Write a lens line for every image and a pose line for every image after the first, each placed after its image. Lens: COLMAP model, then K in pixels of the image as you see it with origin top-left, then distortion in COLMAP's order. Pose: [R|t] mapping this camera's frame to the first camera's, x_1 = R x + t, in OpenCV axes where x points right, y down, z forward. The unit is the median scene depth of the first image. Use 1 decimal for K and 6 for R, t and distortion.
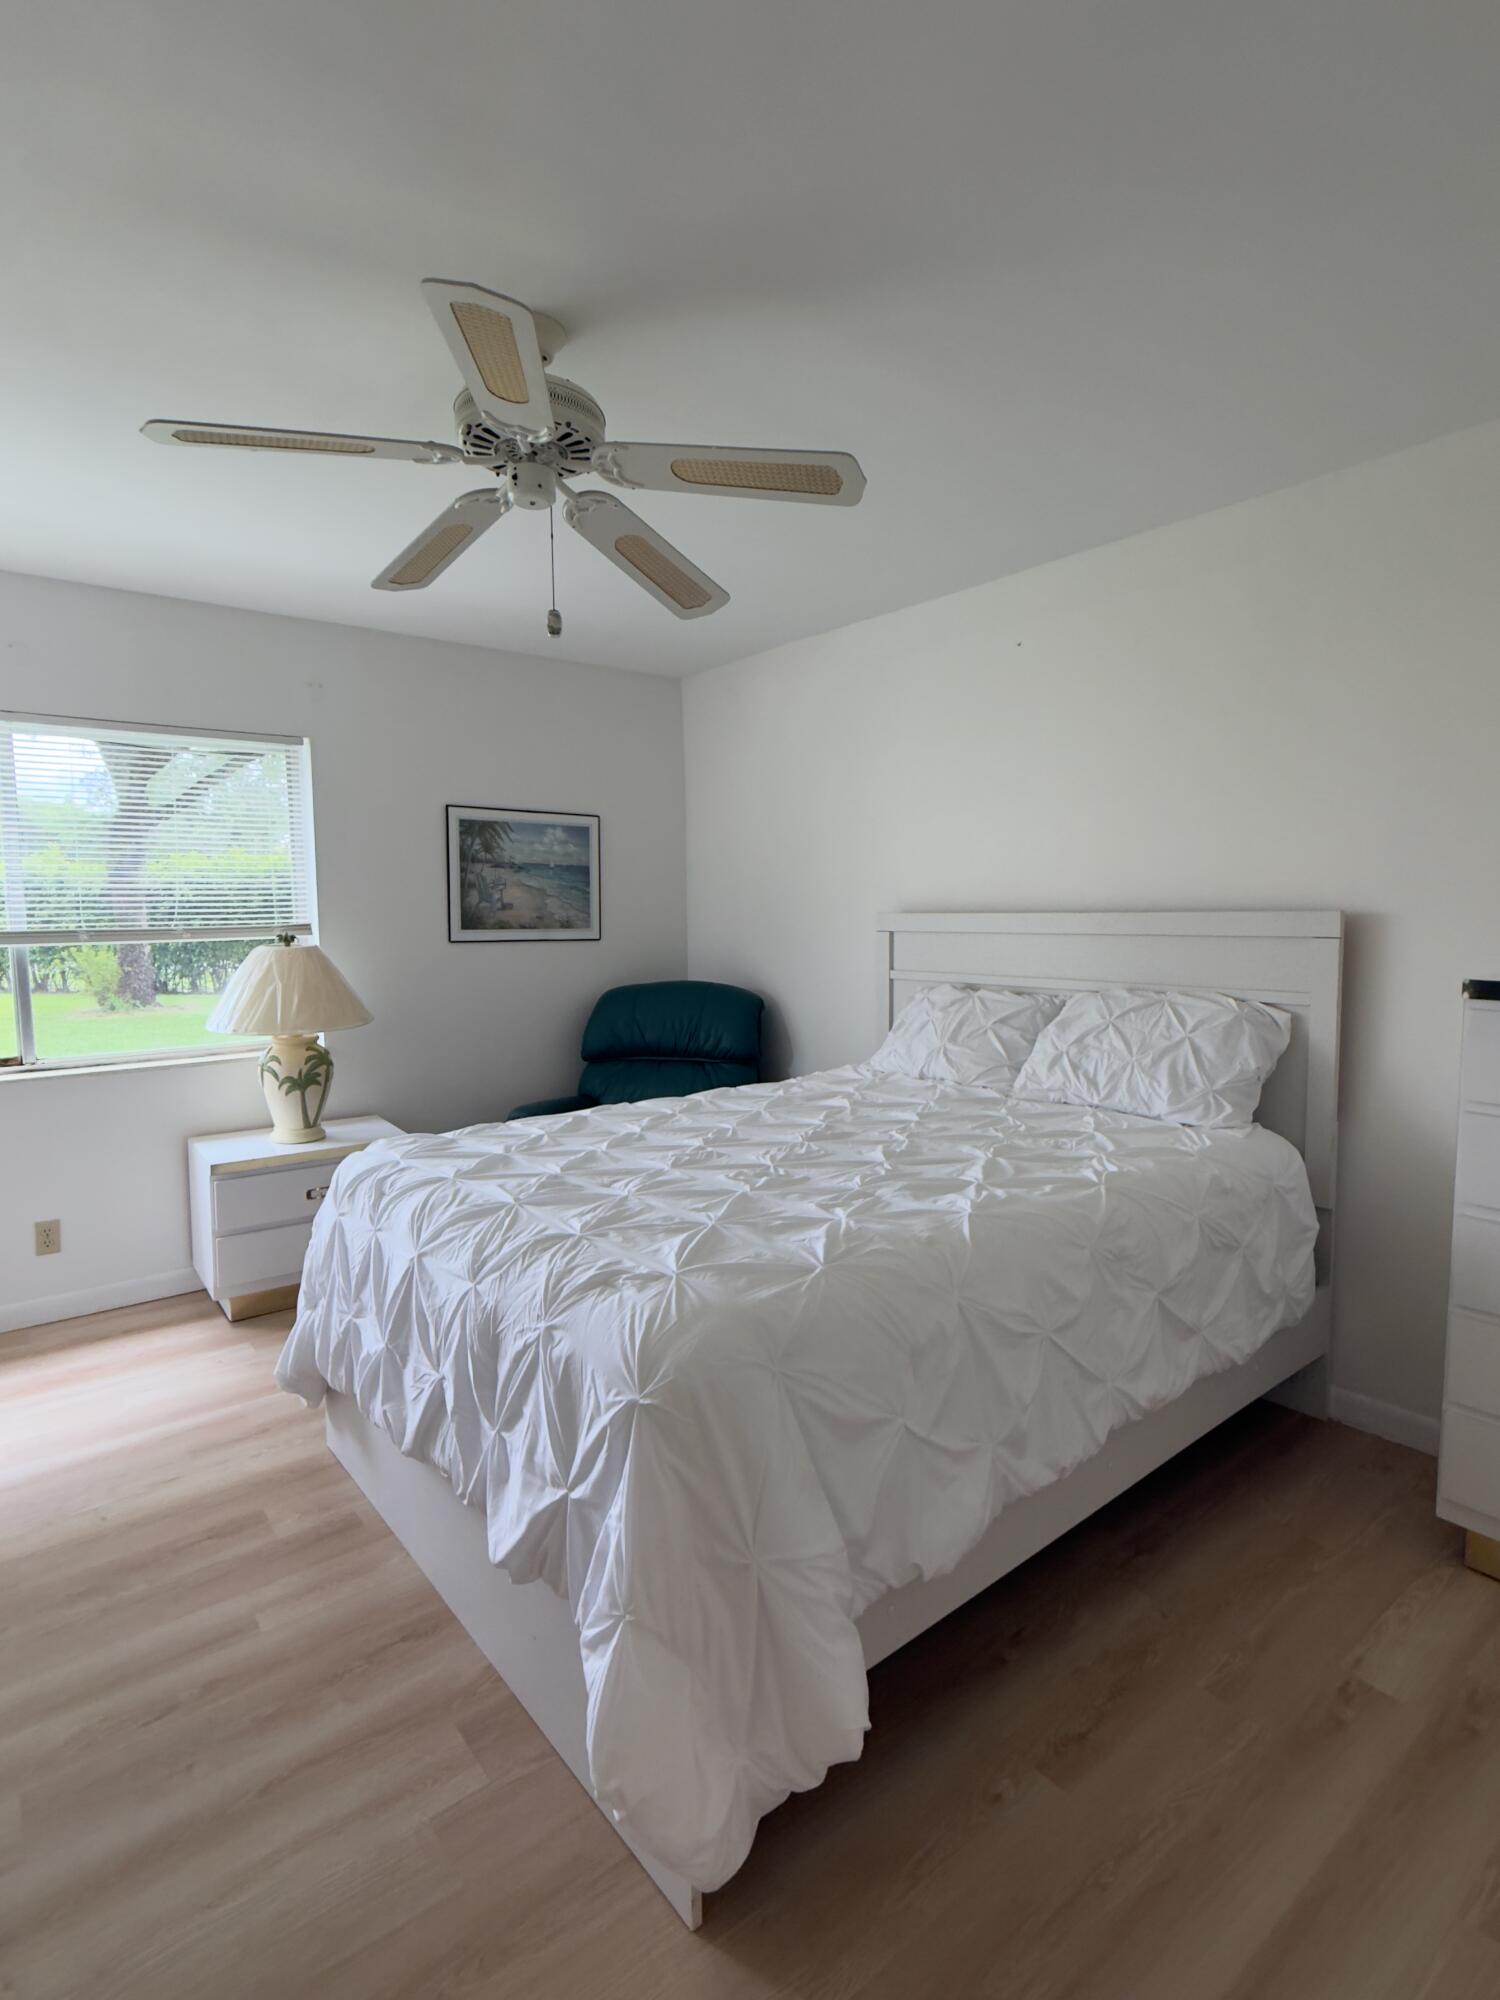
lens RADIAL K [[990.4, 0, 741.3], [0, 990.4, 995.8], [0, 0, 1]] dist [-0.003749, 0.002719]
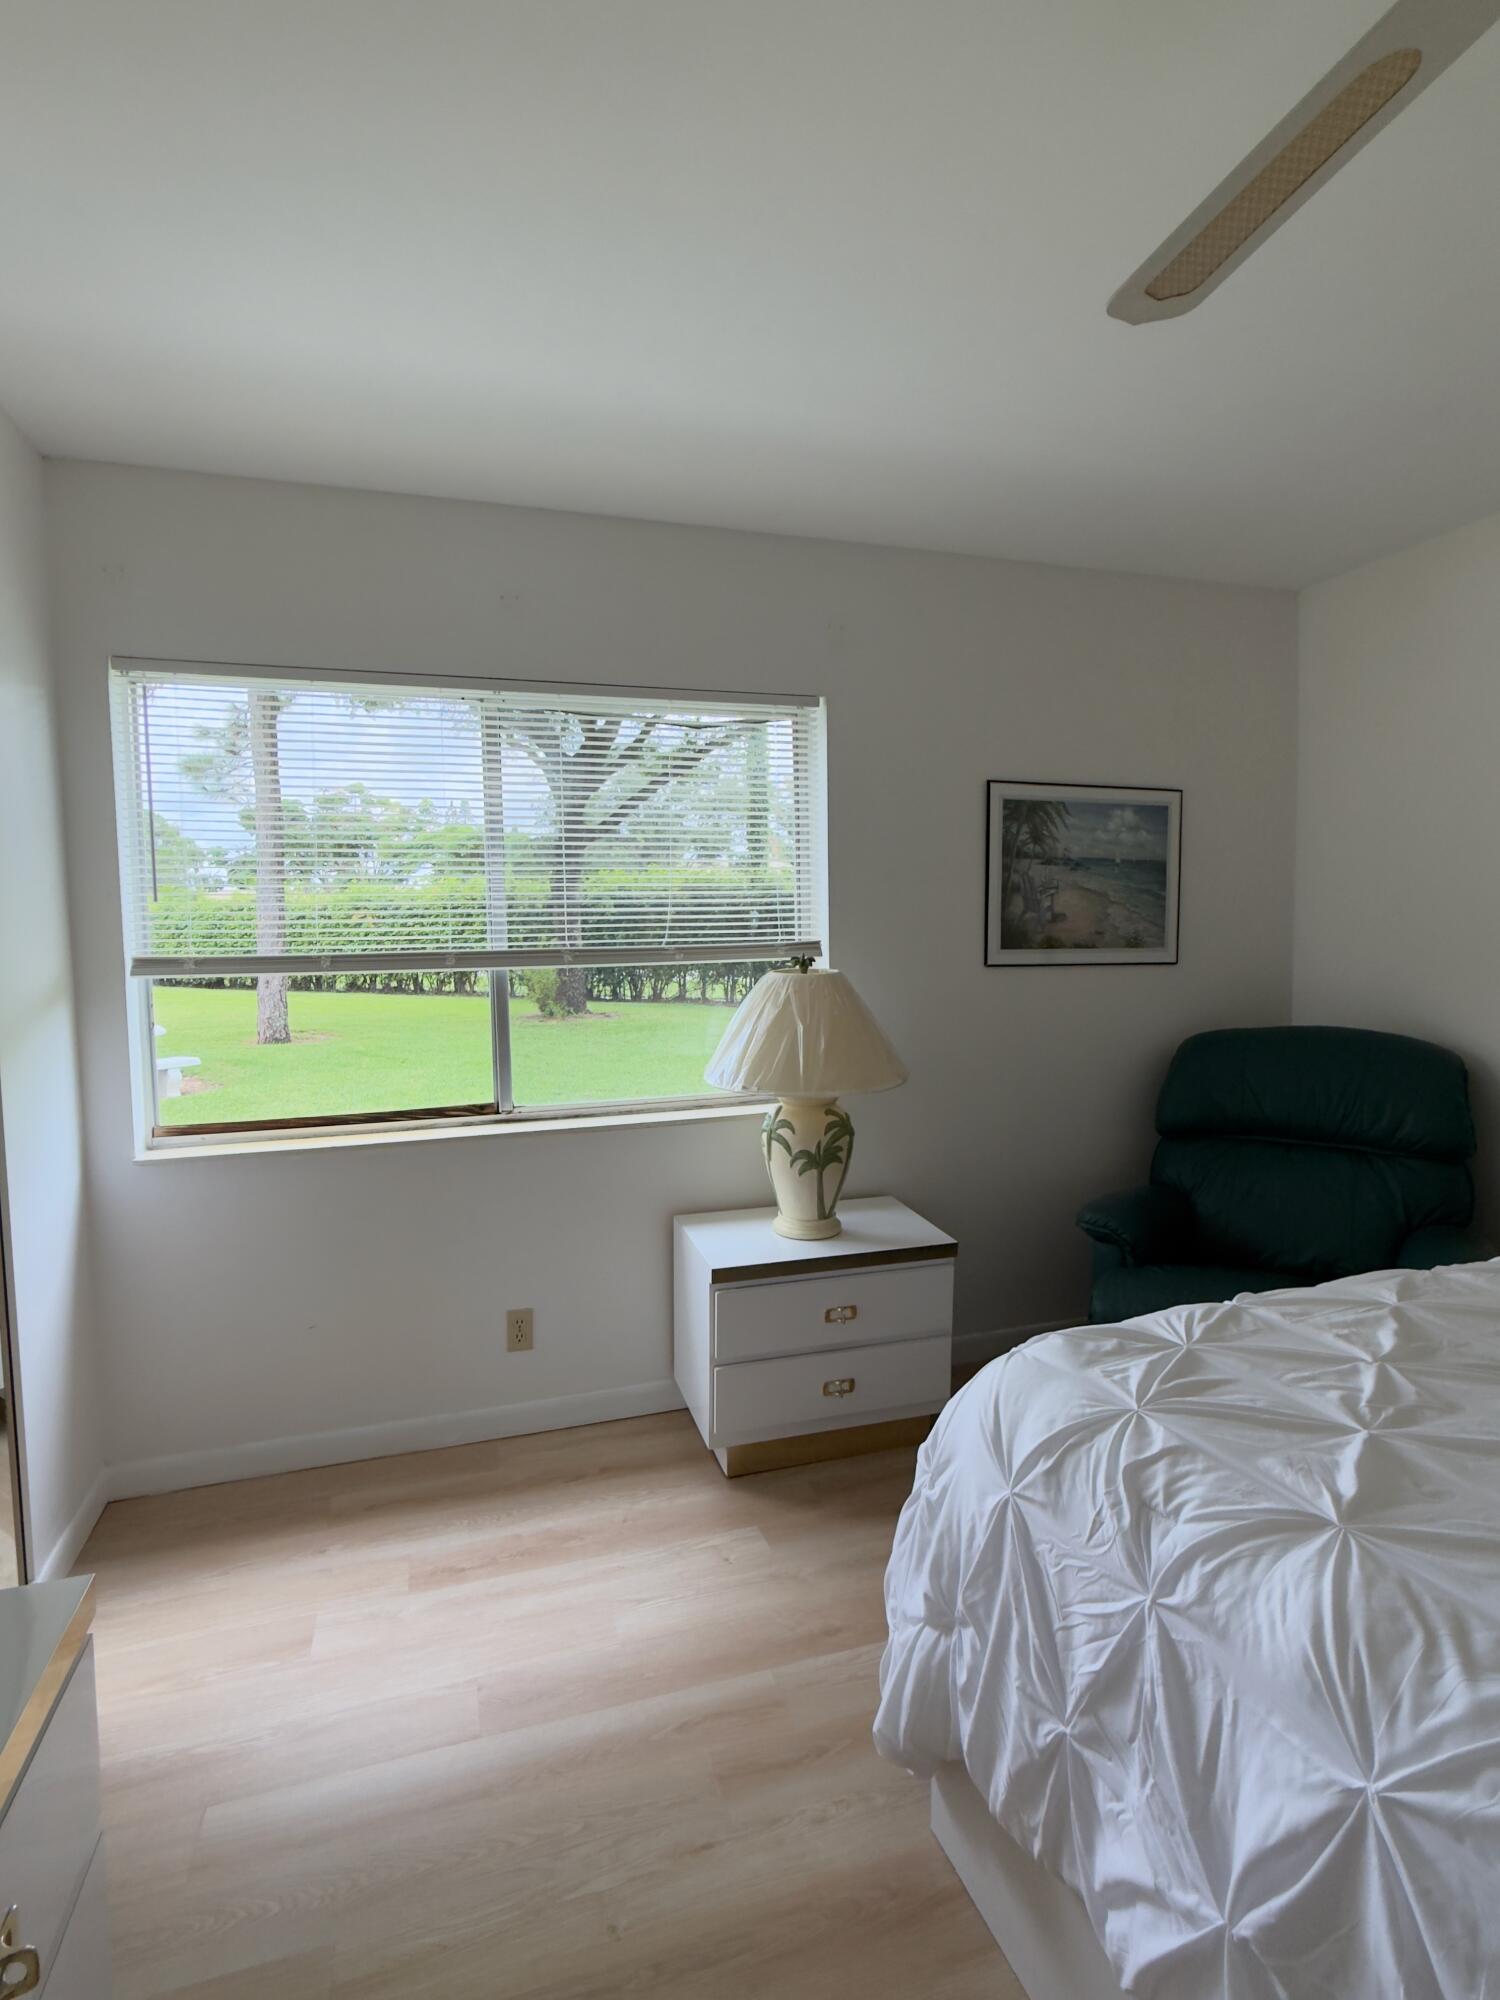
lens RADIAL K [[990.4, 0, 753.9], [0, 990.4, 1003.1], [0, 0, 1]] dist [-0.003749, 0.002719]
pose [[0.936814, 0.025032, -0.348932, -0.198446], [-0.026585, 0.999647, 0.000340, -0.022274], [0.348817, 0.008958, 0.937148, 0.247036]]
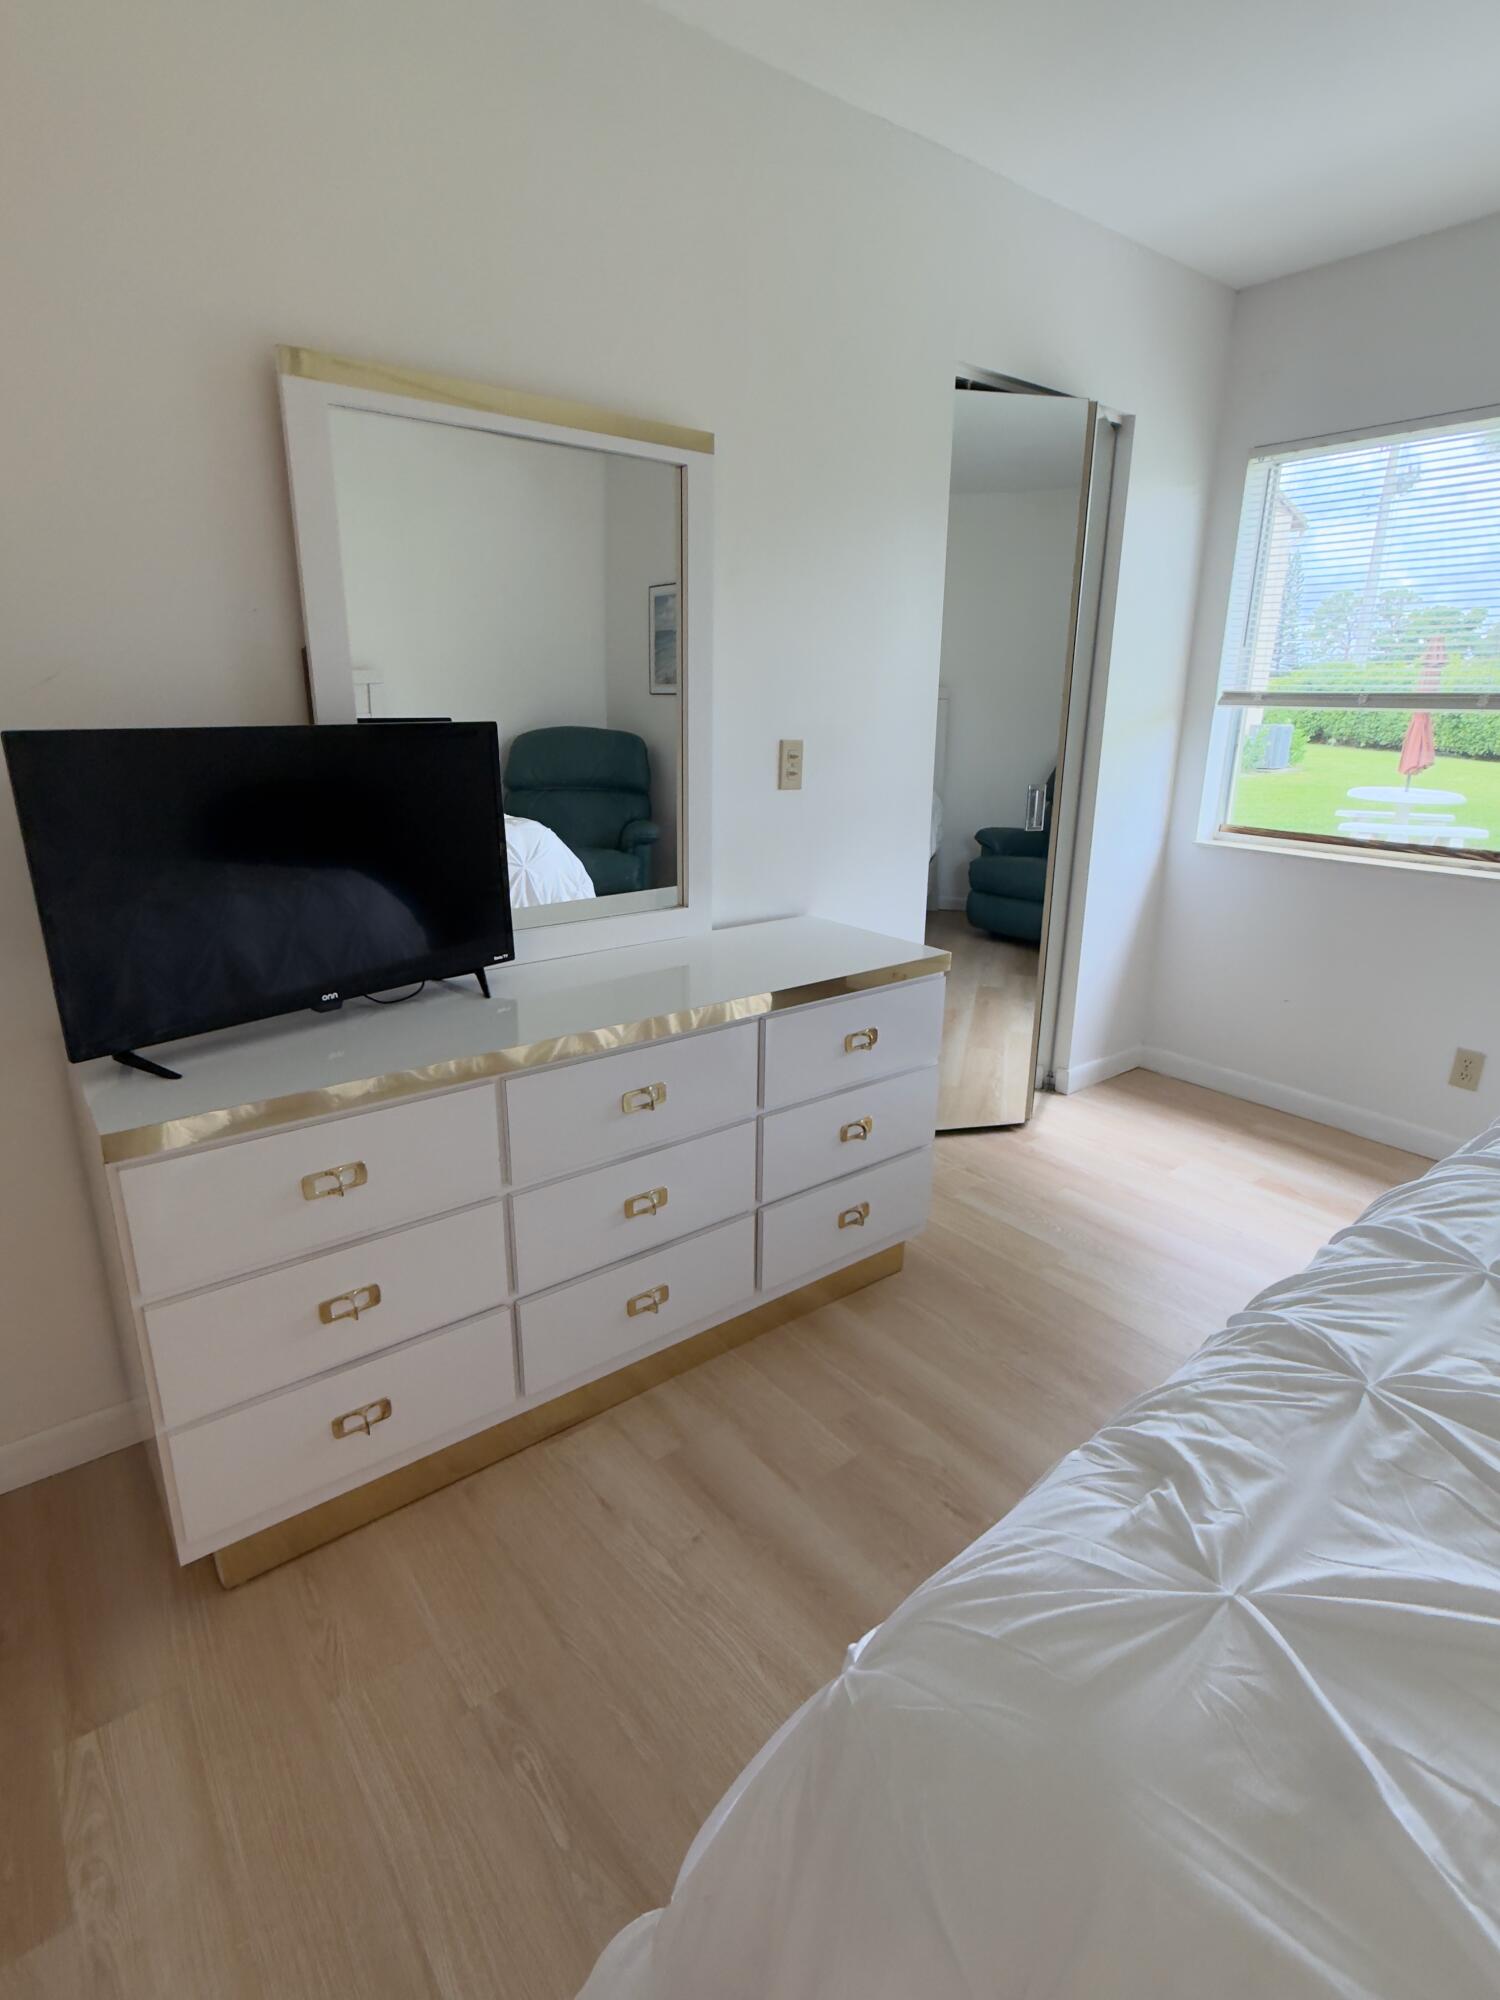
lens RADIAL K [[990.4, 0, 754.2], [0, 990.4, 1015.0], [0, 0, 1]] dist [-0.003749, 0.002719]
pose [[-0.011037, 0.309327, -0.950892, 0.079377], [-0.089917, 0.946790, 0.309036, -0.005710], [0.995888, 0.088912, 0.017364, 0.299950]]
